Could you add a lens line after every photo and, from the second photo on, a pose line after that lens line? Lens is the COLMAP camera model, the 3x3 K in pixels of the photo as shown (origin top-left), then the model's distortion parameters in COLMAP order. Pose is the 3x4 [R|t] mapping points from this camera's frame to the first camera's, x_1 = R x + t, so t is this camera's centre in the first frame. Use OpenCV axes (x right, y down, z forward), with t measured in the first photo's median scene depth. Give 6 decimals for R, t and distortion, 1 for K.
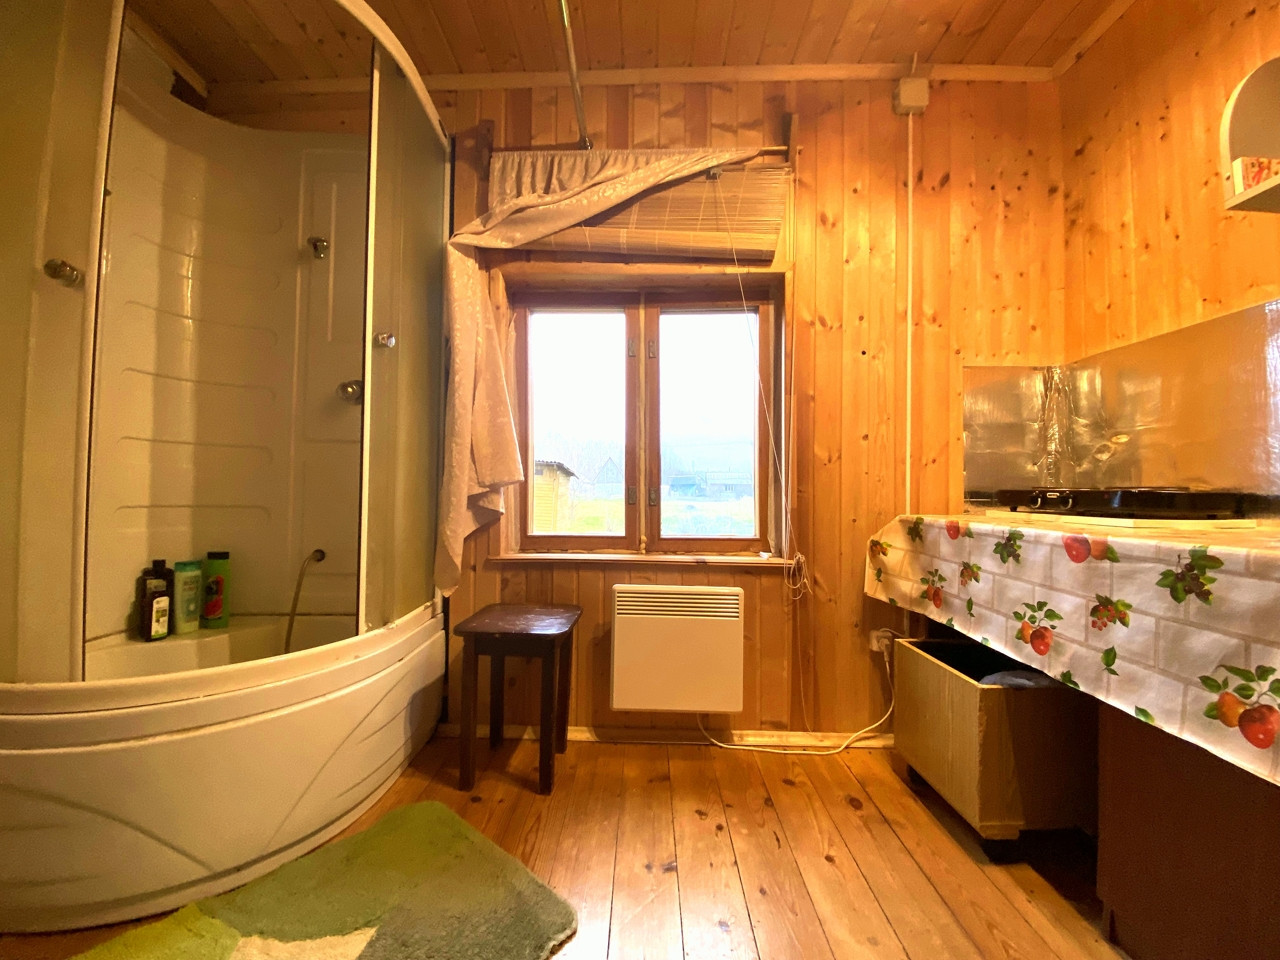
lens RADIAL K [[521.3, 0, 639.2], [0, 521.3, 477.1], [0, 0, 1]] dist [0.027918, -0.022207]
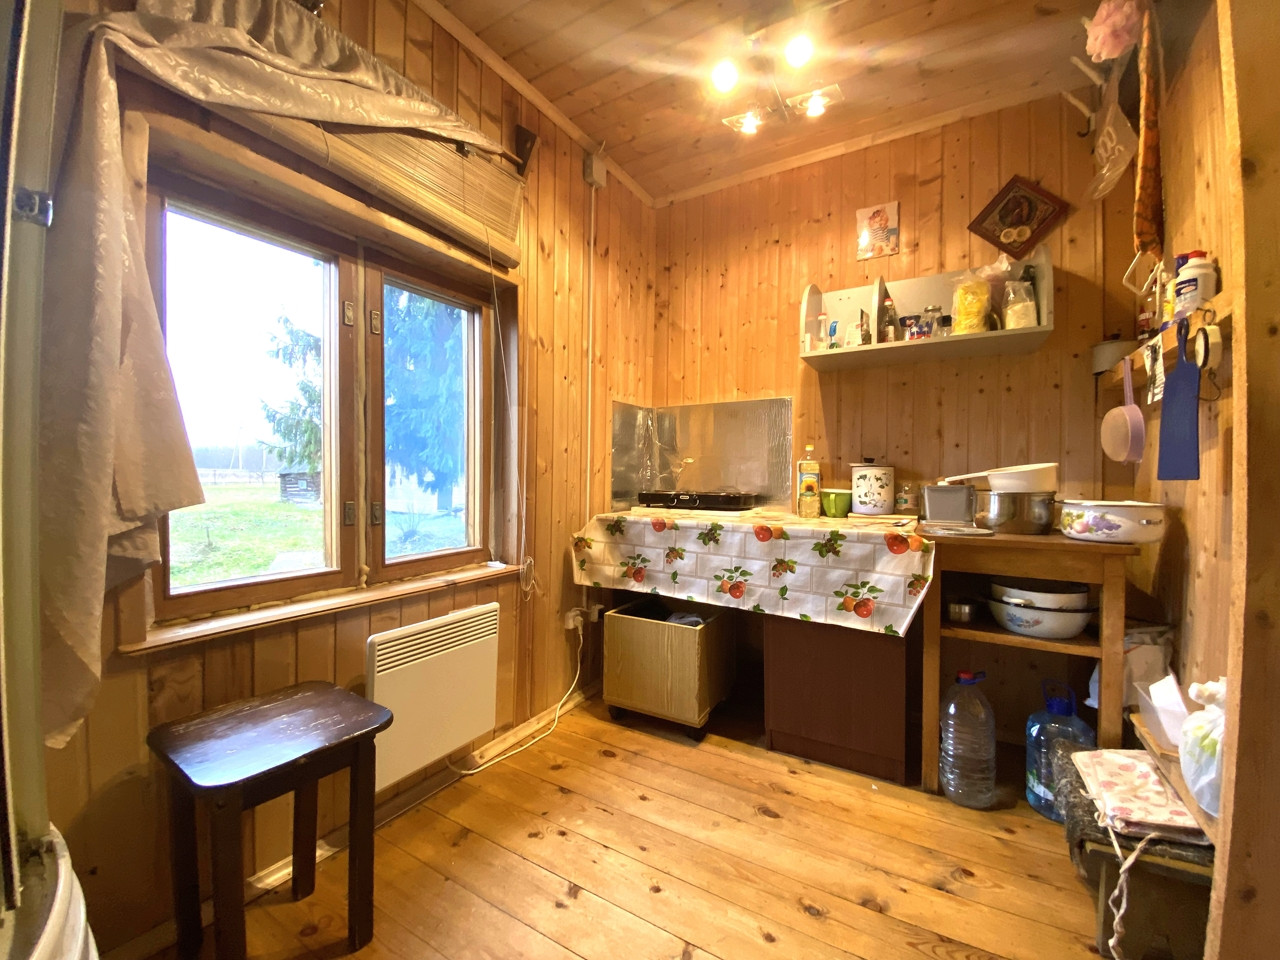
lens RADIAL K [[513.5, 0, 637.8], [0, 513.5, 477.3], [0, 0, 1]] dist [0.066295, -0.047327]
pose [[0.501413, -0.011808, 0.865127, -0.586779], [-0.022936, 0.999374, 0.026934, -0.060759], [-0.864904, -0.033348, 0.500828, 0.336264]]
